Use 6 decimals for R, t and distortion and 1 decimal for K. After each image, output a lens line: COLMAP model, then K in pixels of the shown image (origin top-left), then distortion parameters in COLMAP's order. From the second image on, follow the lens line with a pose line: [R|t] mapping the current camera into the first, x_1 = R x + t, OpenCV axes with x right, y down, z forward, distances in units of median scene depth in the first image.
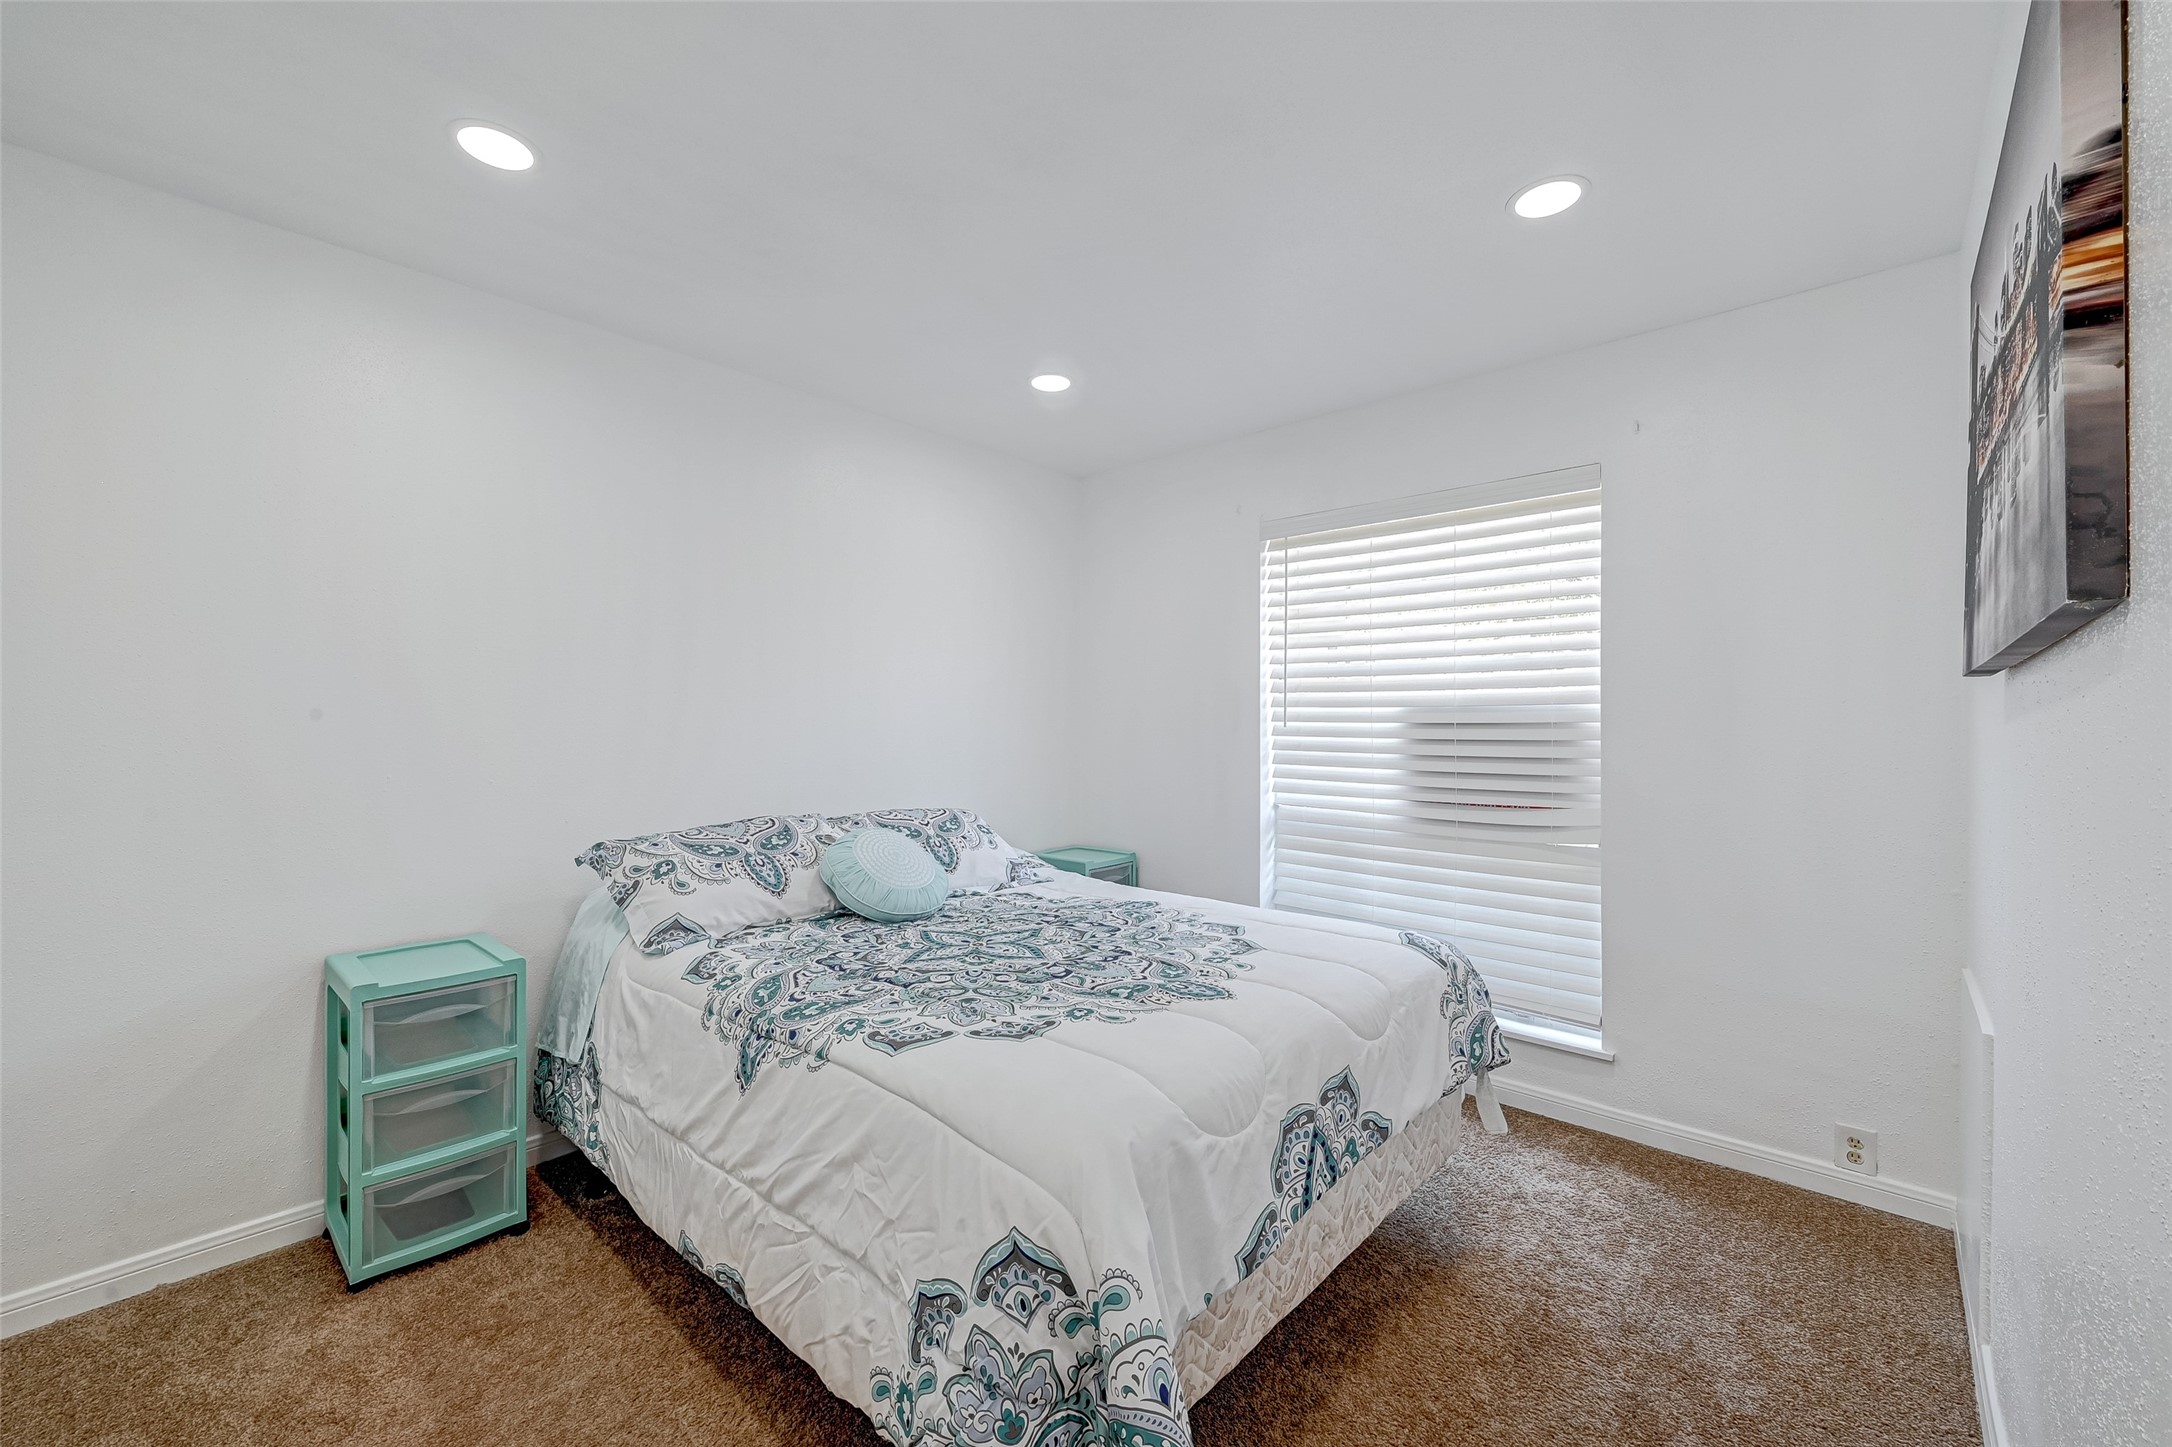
lens RADIAL K [[871.9, 0, 1103.8], [0, 871.9, 726.6], [0, 0, 1]] dist [-0.001827, 0.000631]
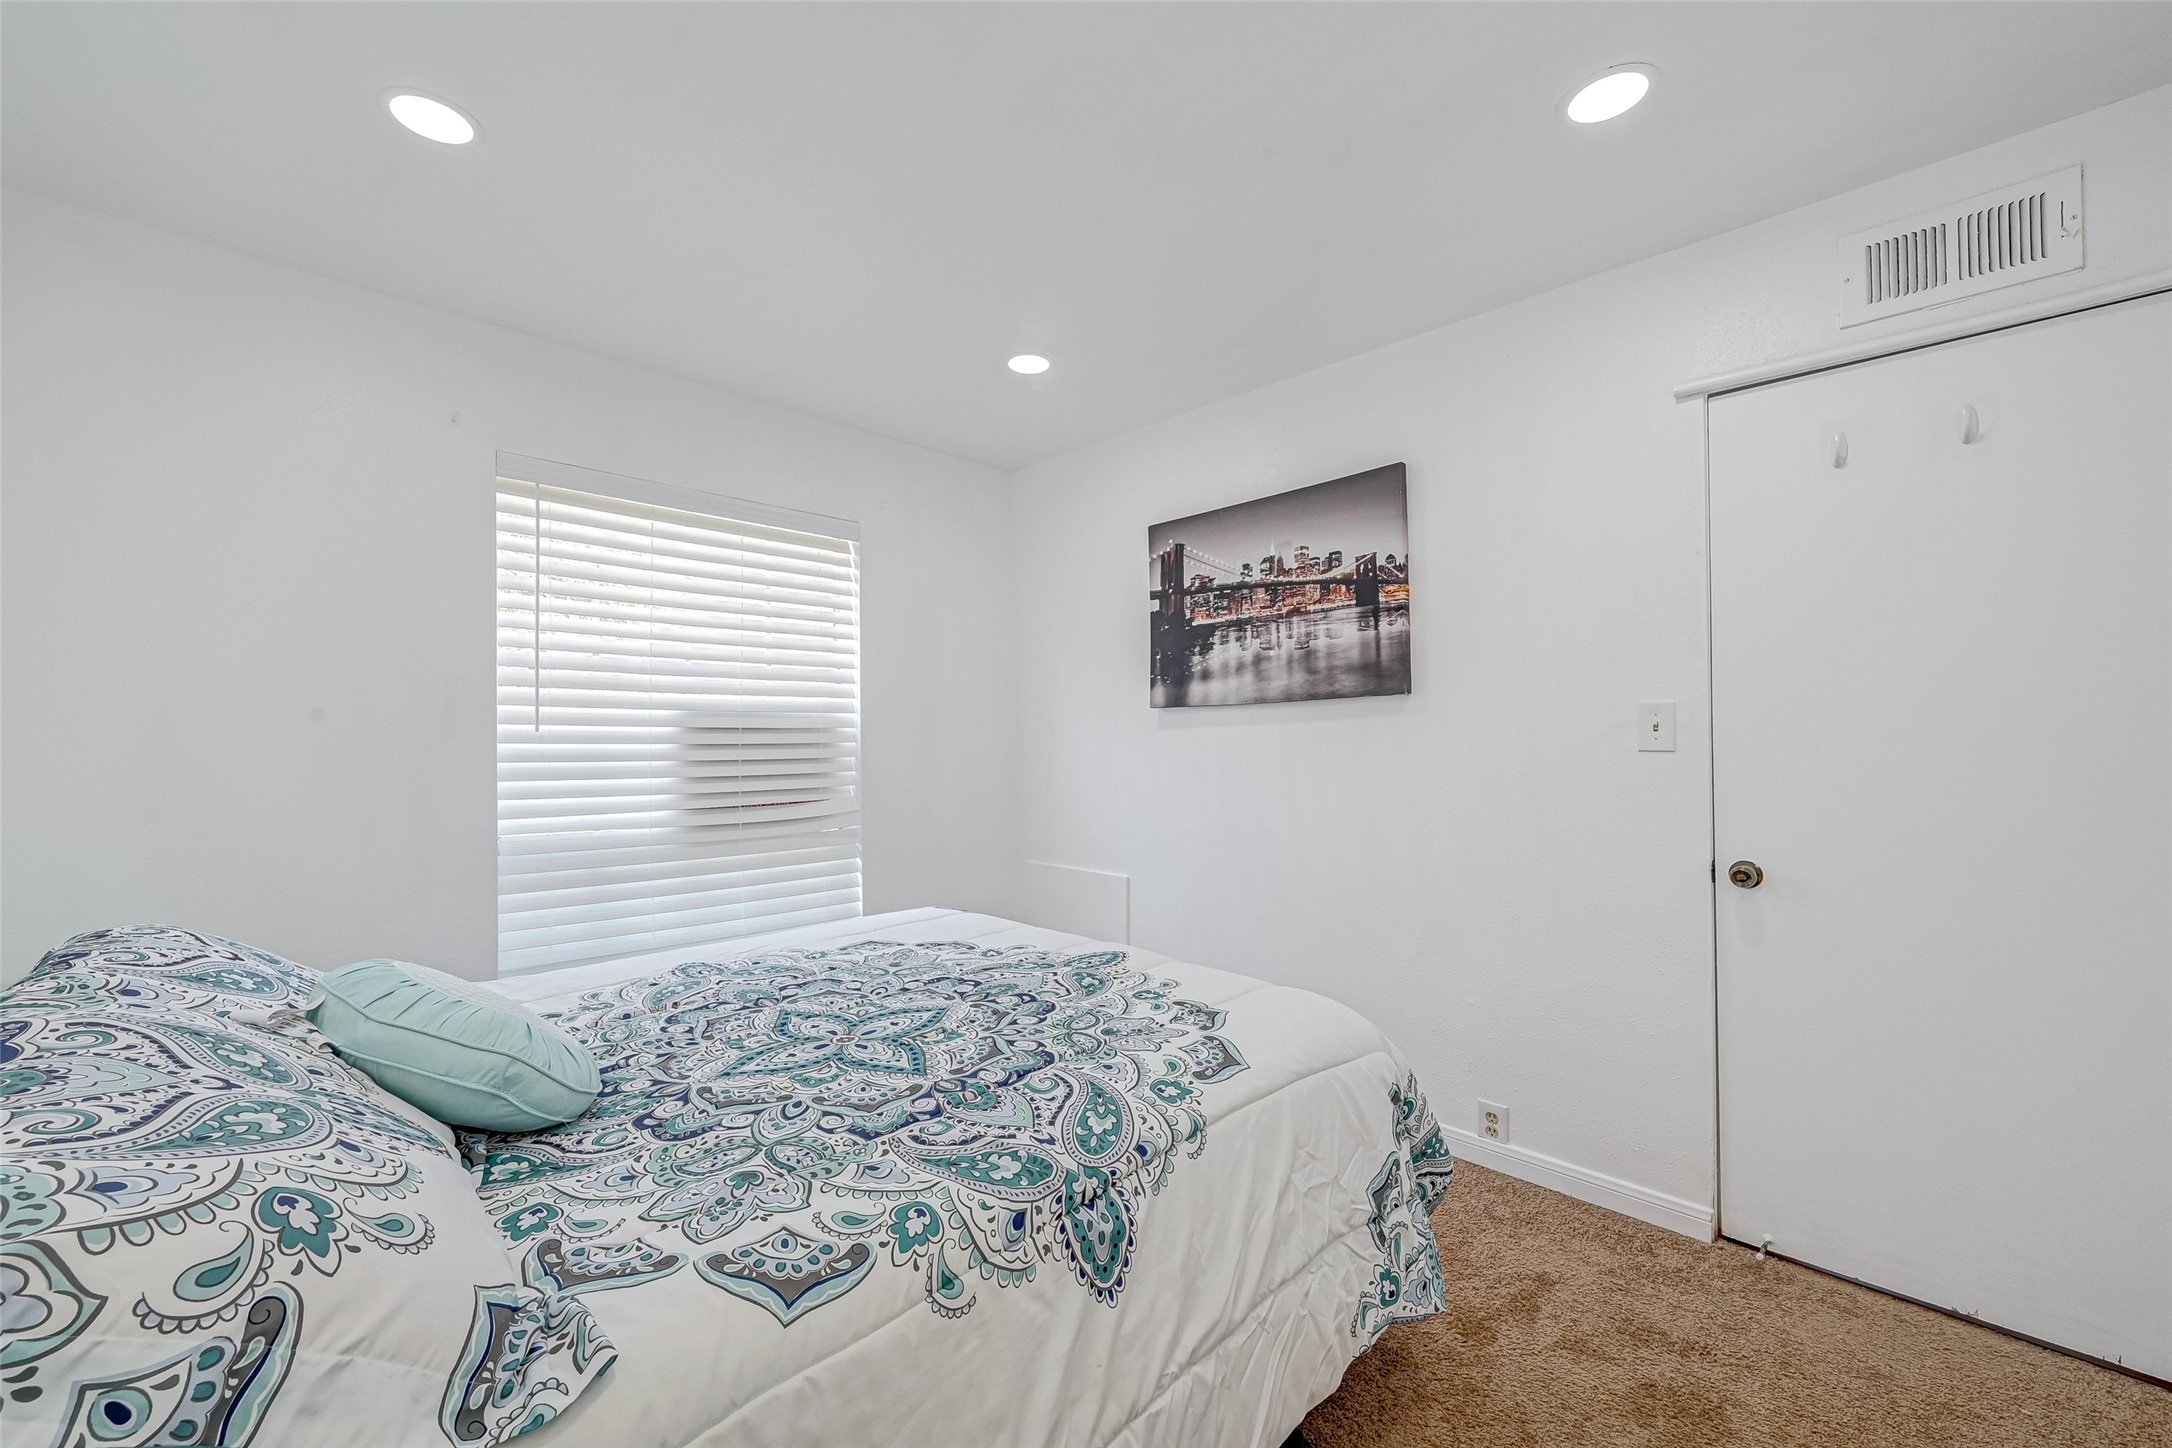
lens RADIAL K [[871.9, 0, 1066.6], [0, 871.9, 726.6], [0, 0, 1]] dist [-0.001827, 0.000631]
pose [[0.053154, 0.007889, 0.998555, -0.819772], [-0.000705, 0.999969, -0.007863, 0.003047], [-0.998586, -0.000286, 0.053158, 0.767523]]
